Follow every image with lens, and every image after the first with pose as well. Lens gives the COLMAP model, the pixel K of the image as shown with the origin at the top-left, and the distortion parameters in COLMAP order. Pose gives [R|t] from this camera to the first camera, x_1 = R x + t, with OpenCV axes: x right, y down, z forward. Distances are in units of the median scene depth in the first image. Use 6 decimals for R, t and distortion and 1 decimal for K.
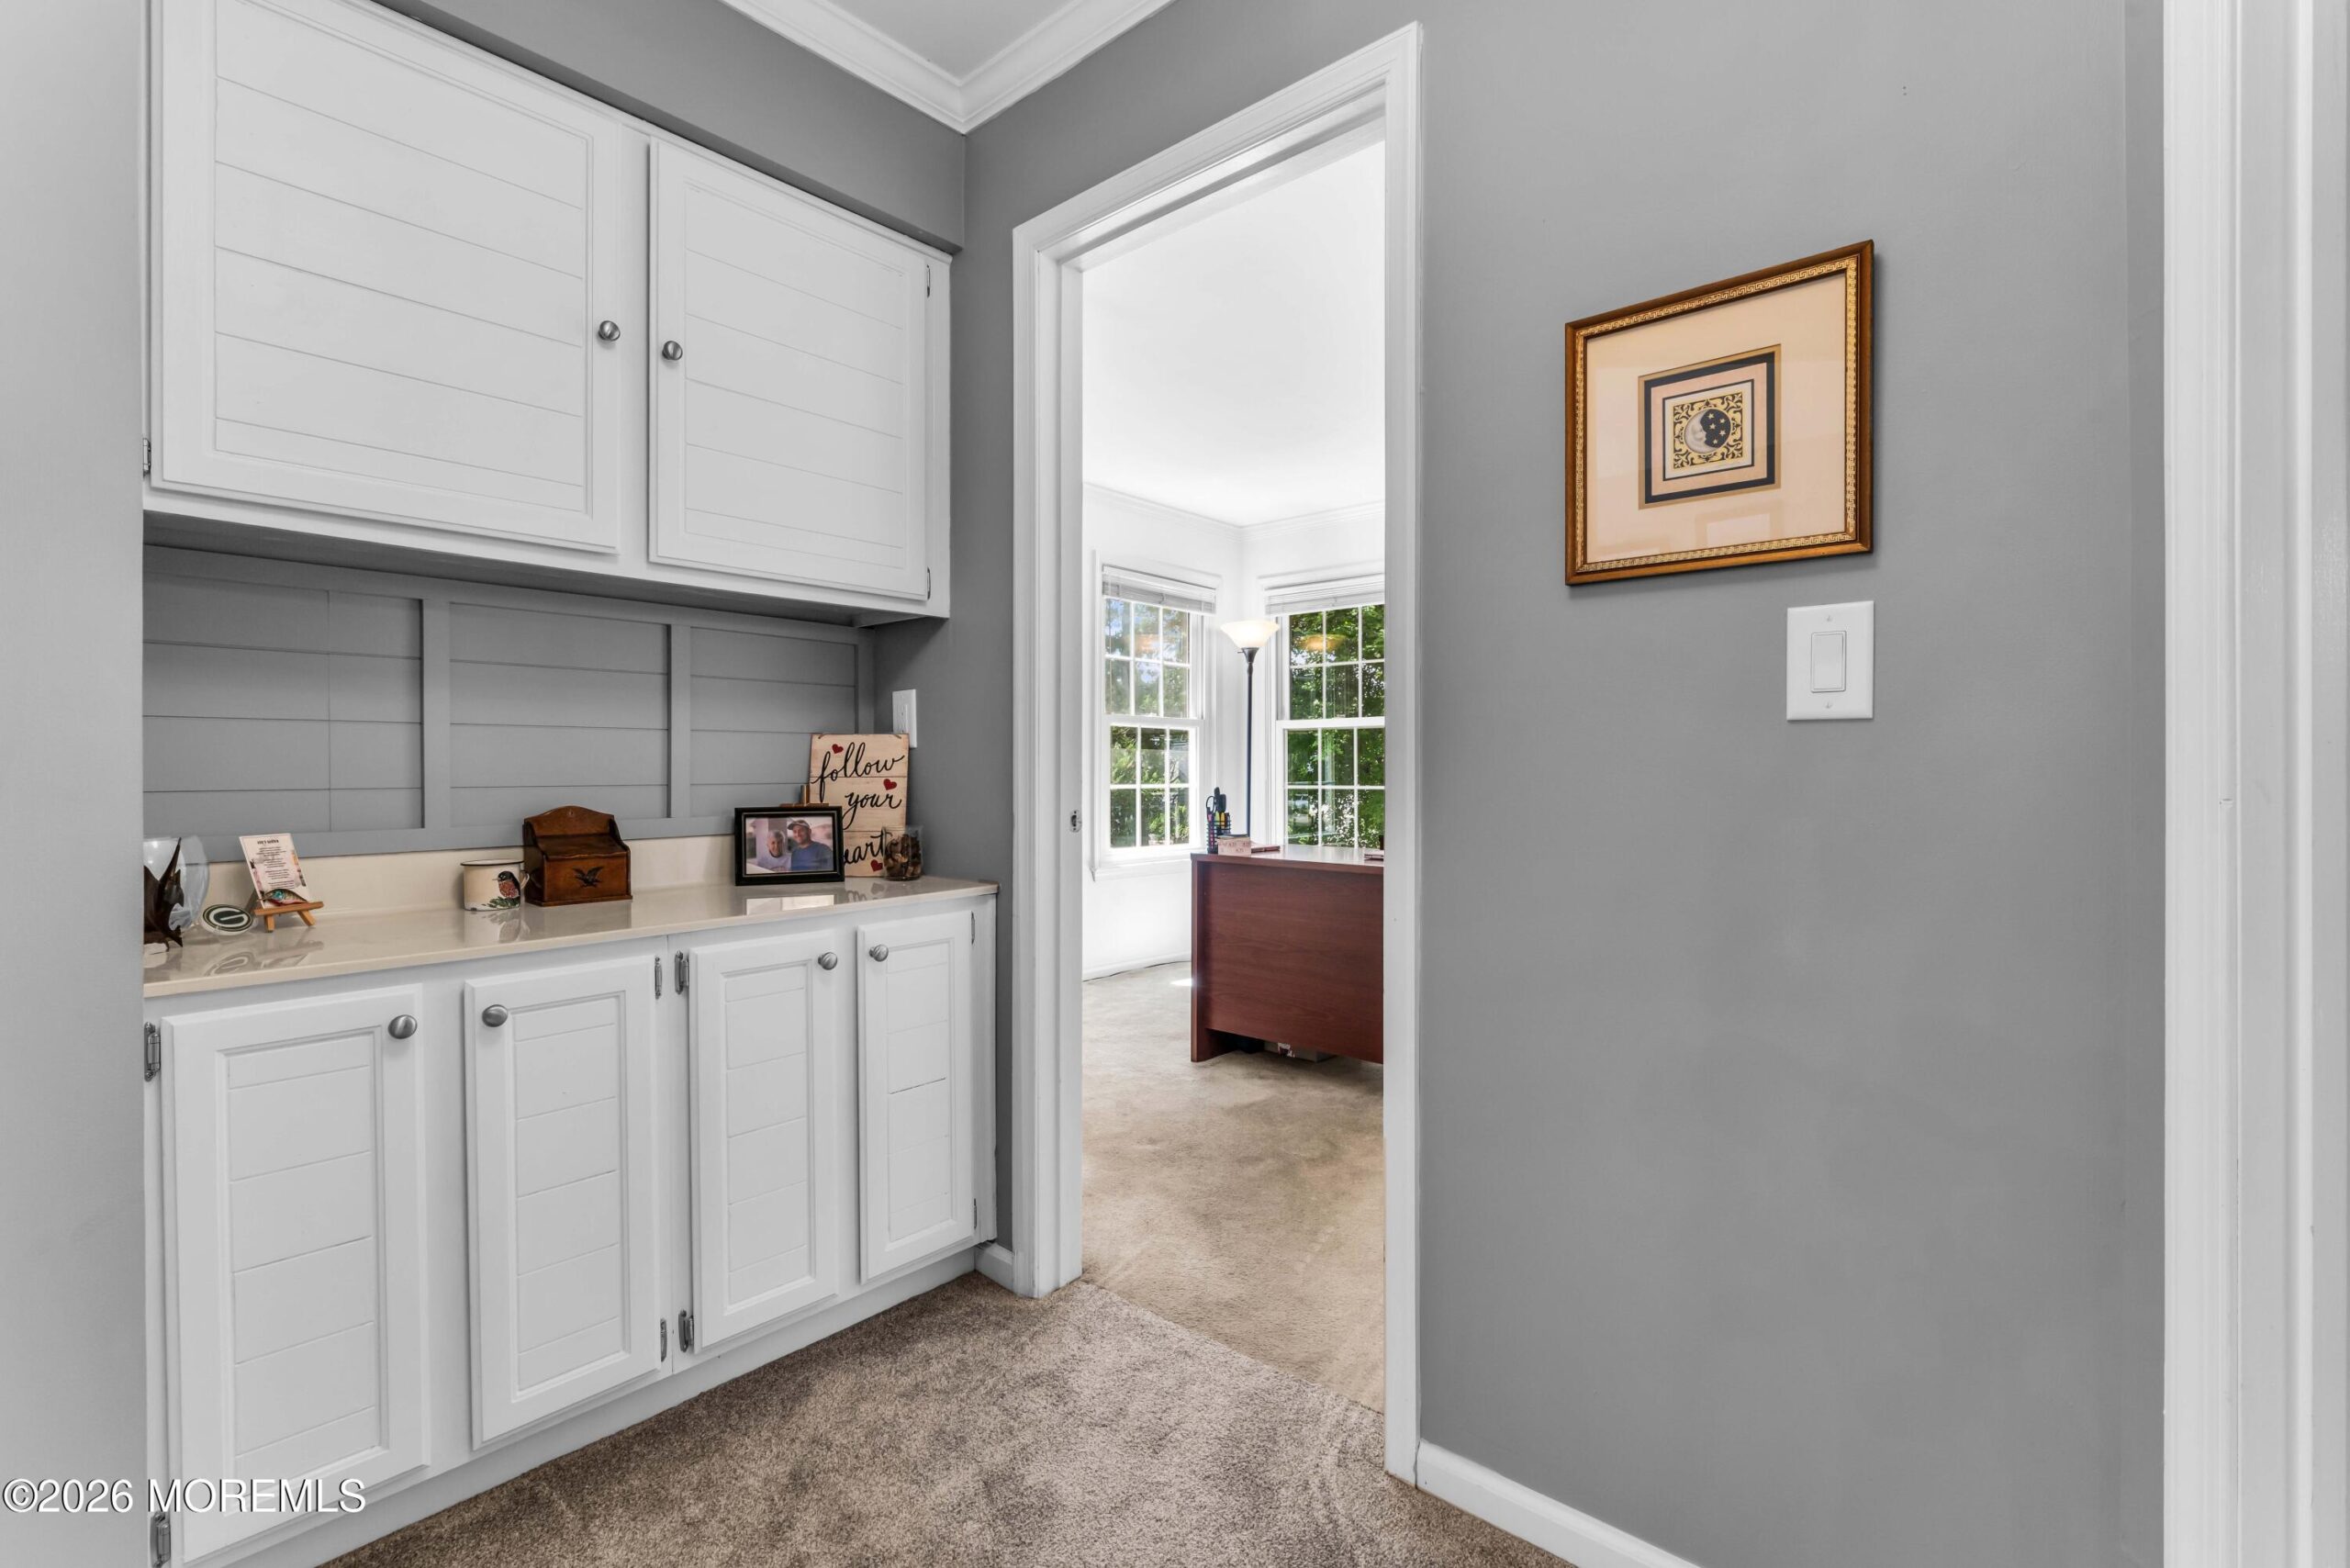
lens RADIAL K [[1101.3, 0, 1183.4], [0, 1101.3, 784.5], [0, 0, 1]] dist [-0.001806, -0.000380]
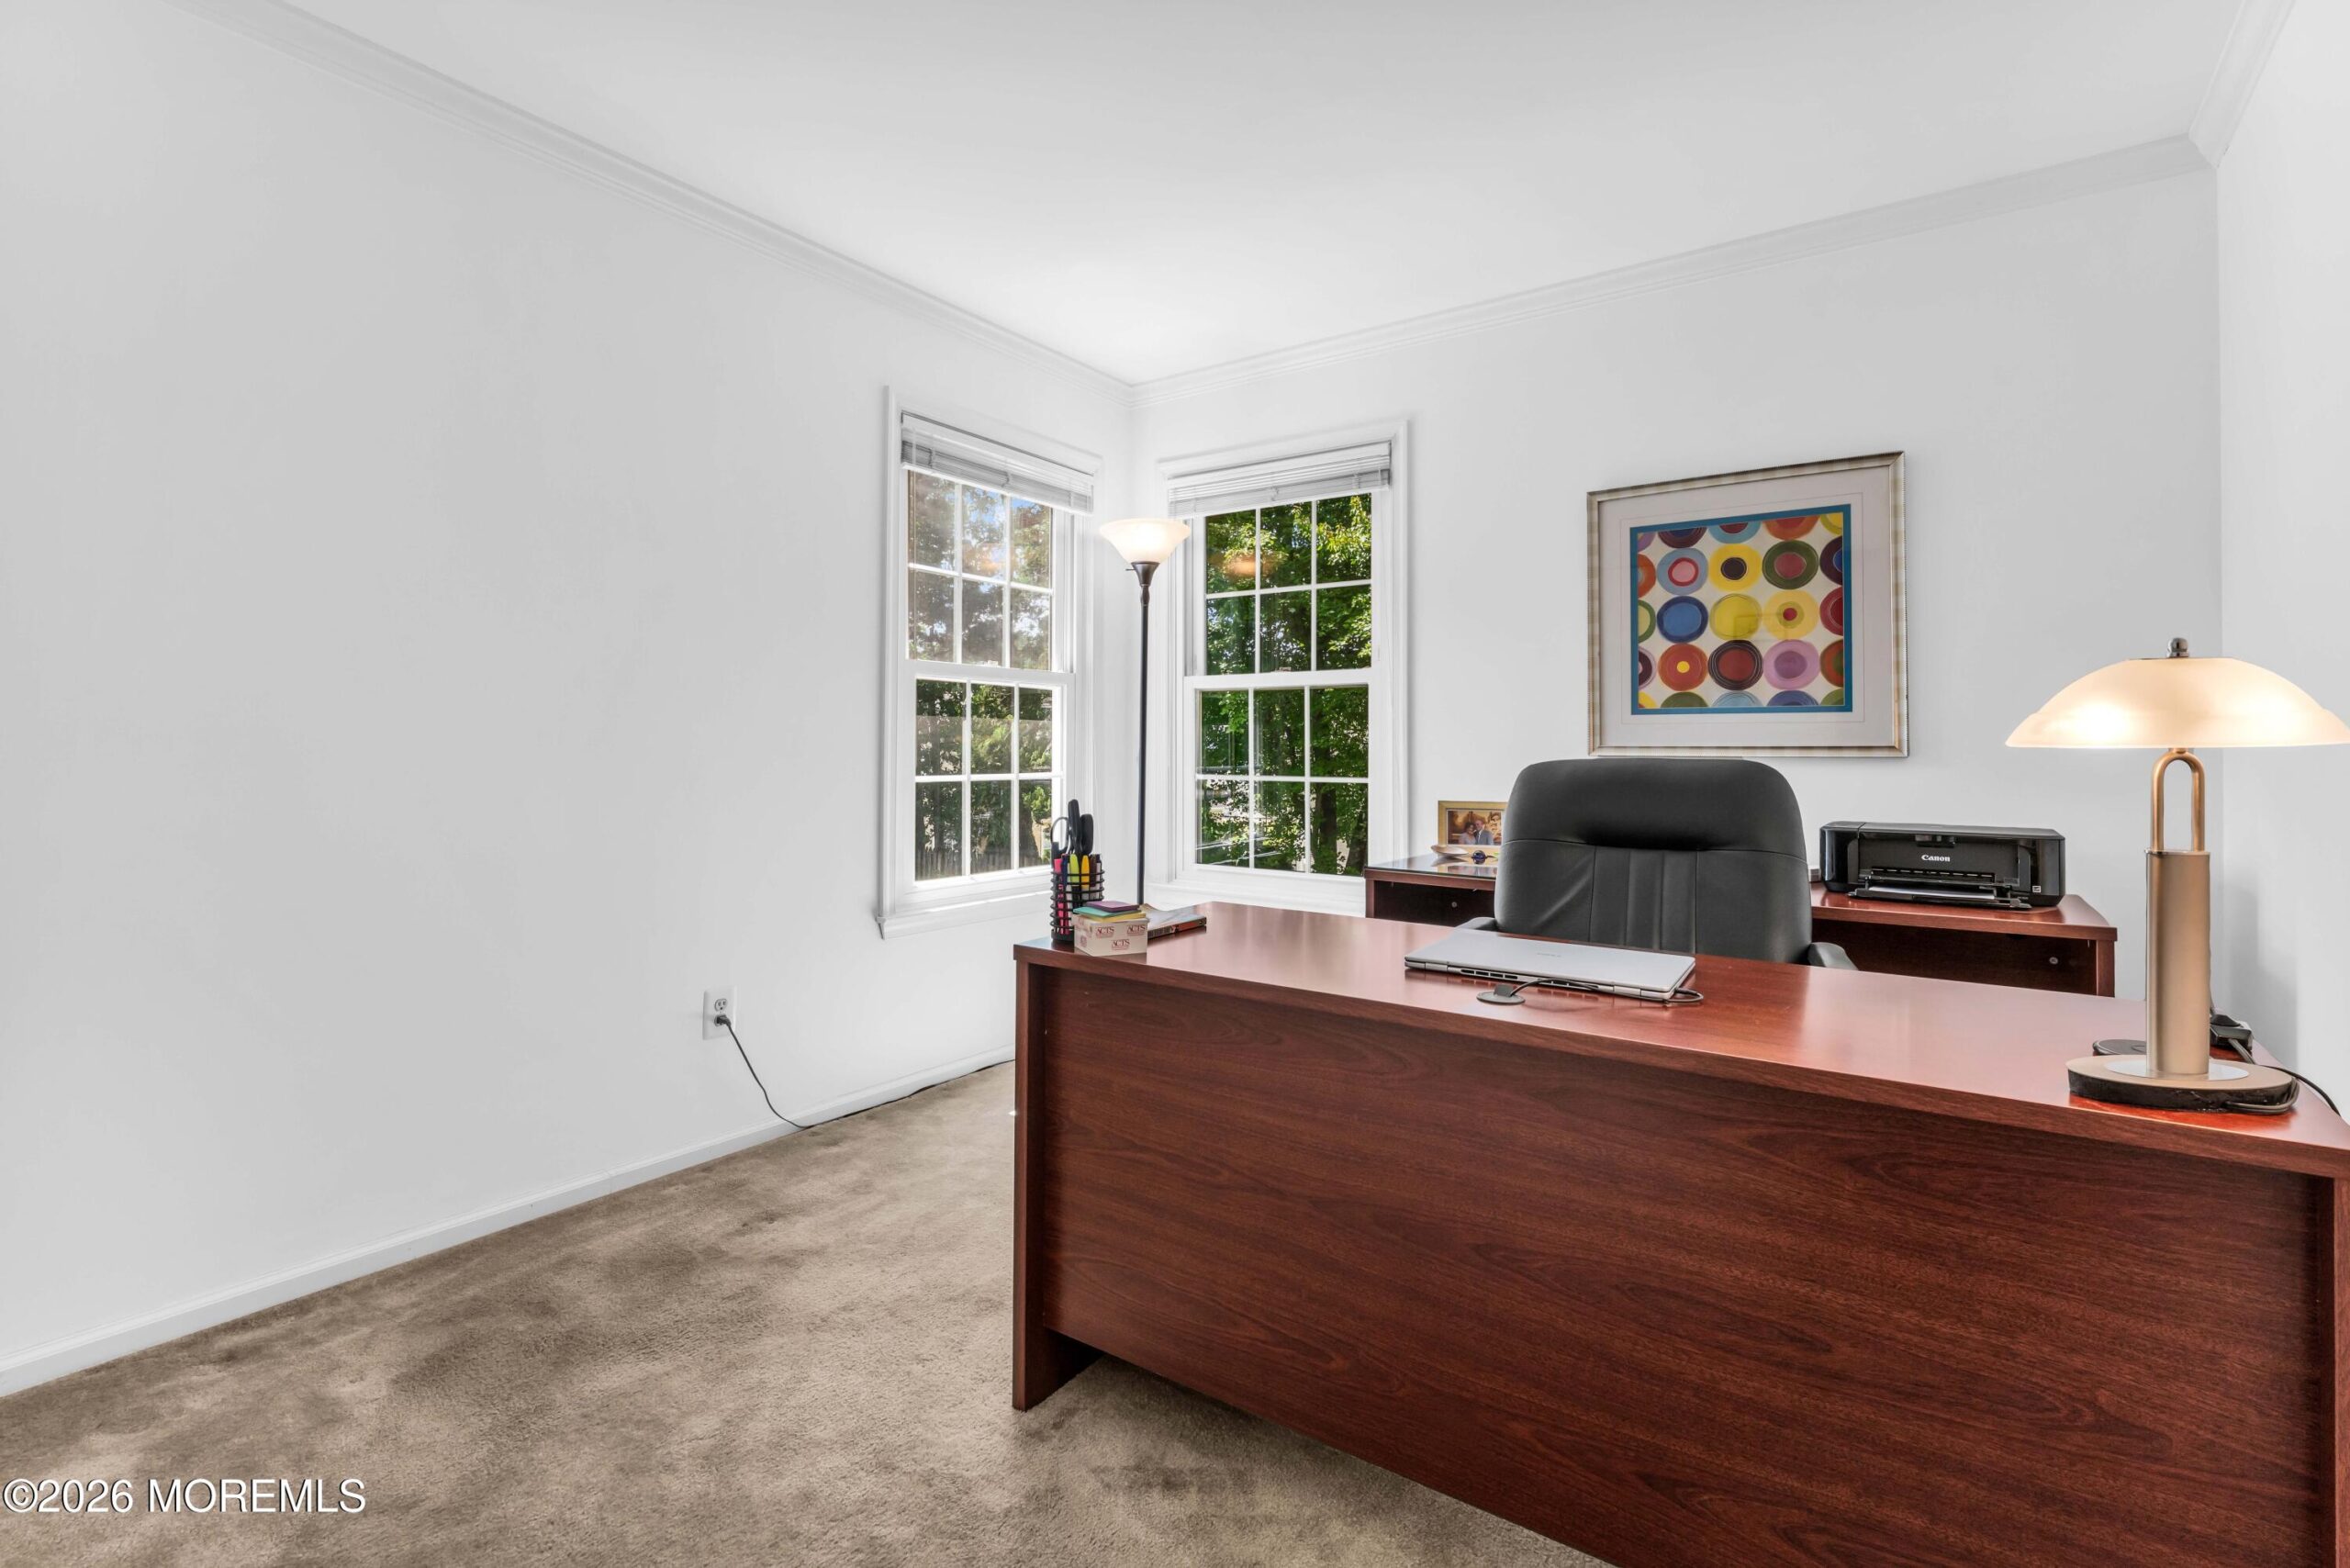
lens RADIAL K [[1101.3, 0, 1177.5], [0, 1101.3, 759.0], [0, 0, 1]] dist [-0.001806, -0.000380]
pose [[0.995805, 0.003760, 0.091418, 0.021295], [-0.004053, 0.999987, 0.003022, -0.011026], [-0.091406, -0.003379, 0.995808, 0.361834]]
